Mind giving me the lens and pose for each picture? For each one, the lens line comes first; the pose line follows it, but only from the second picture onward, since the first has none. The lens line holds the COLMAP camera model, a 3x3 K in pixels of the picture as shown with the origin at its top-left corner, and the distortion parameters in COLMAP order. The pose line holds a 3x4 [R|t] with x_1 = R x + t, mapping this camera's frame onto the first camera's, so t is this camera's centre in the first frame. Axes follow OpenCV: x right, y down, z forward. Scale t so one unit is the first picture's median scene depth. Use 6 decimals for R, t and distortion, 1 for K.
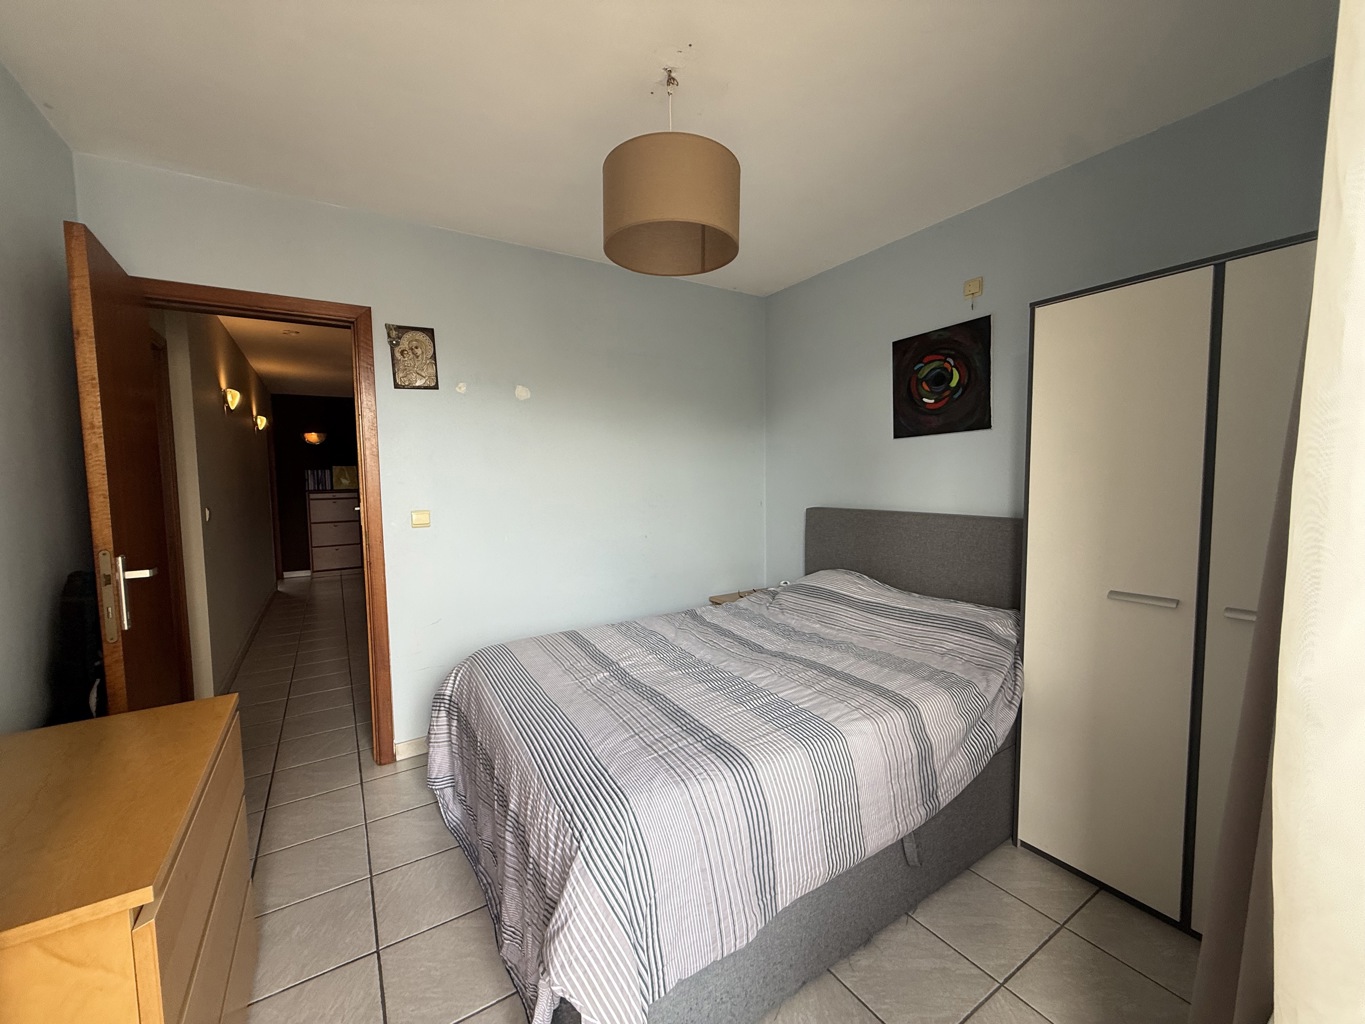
lens RADIAL K [[544.7, 0, 680.4], [0, 544.7, 515.6], [0, 0, 1]] dist [-0.000235, 0.000559]
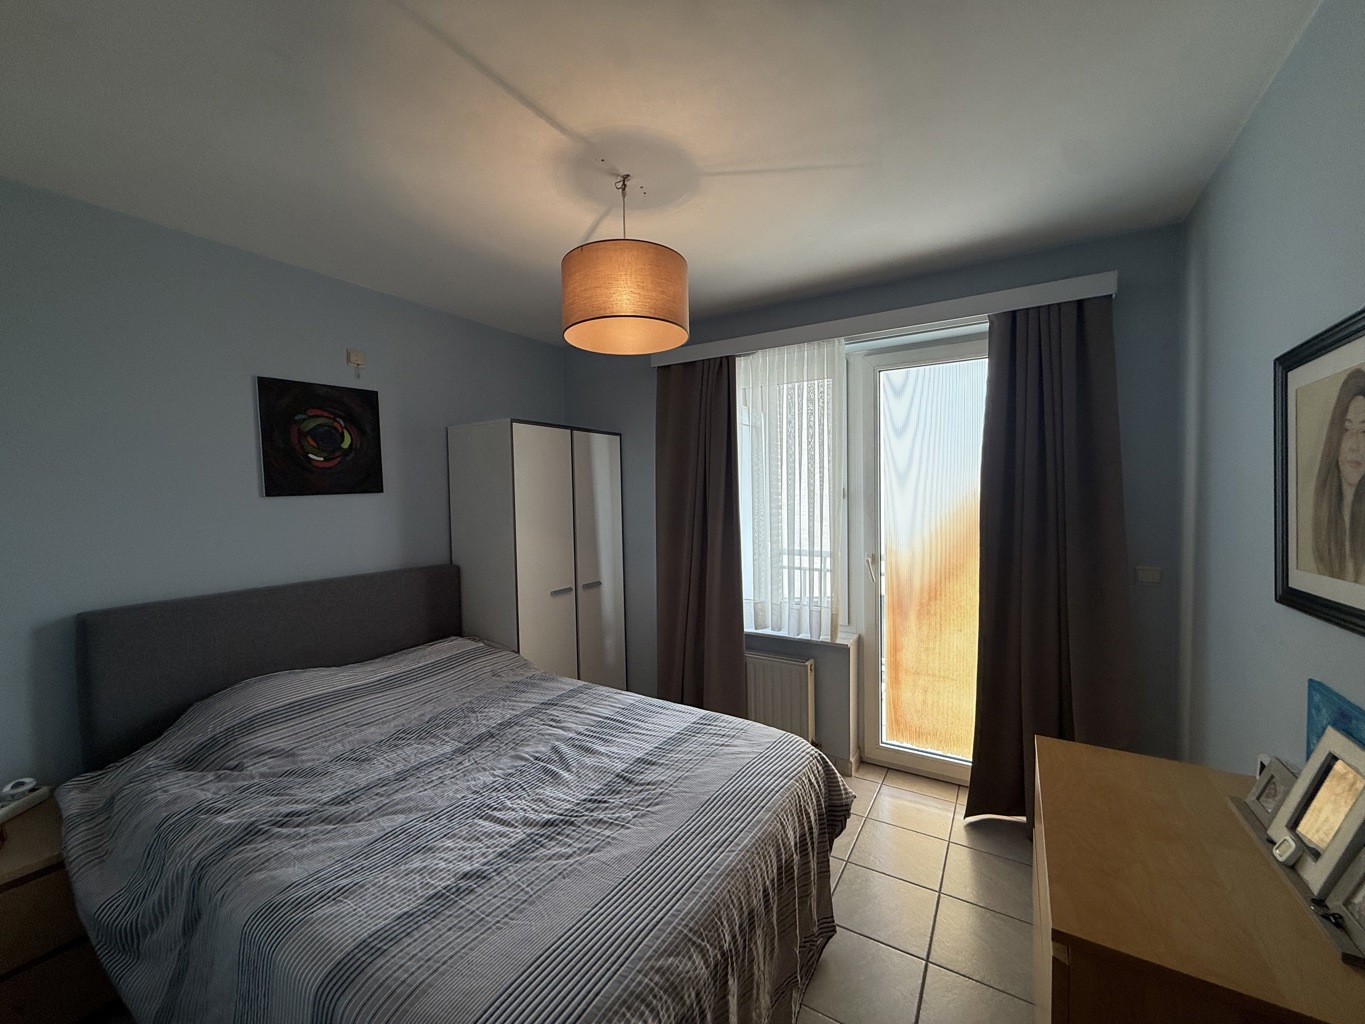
lens RADIAL K [[544.7, 0, 678.8], [0, 544.7, 508.9], [0, 0, 1]] dist [-0.000235, 0.000559]
pose [[-0.433075, -0.003286, 0.901352, -0.655452], [0.089669, 0.994876, 0.046710, -0.117272], [-0.896886, 0.101053, -0.430561, 0.884666]]
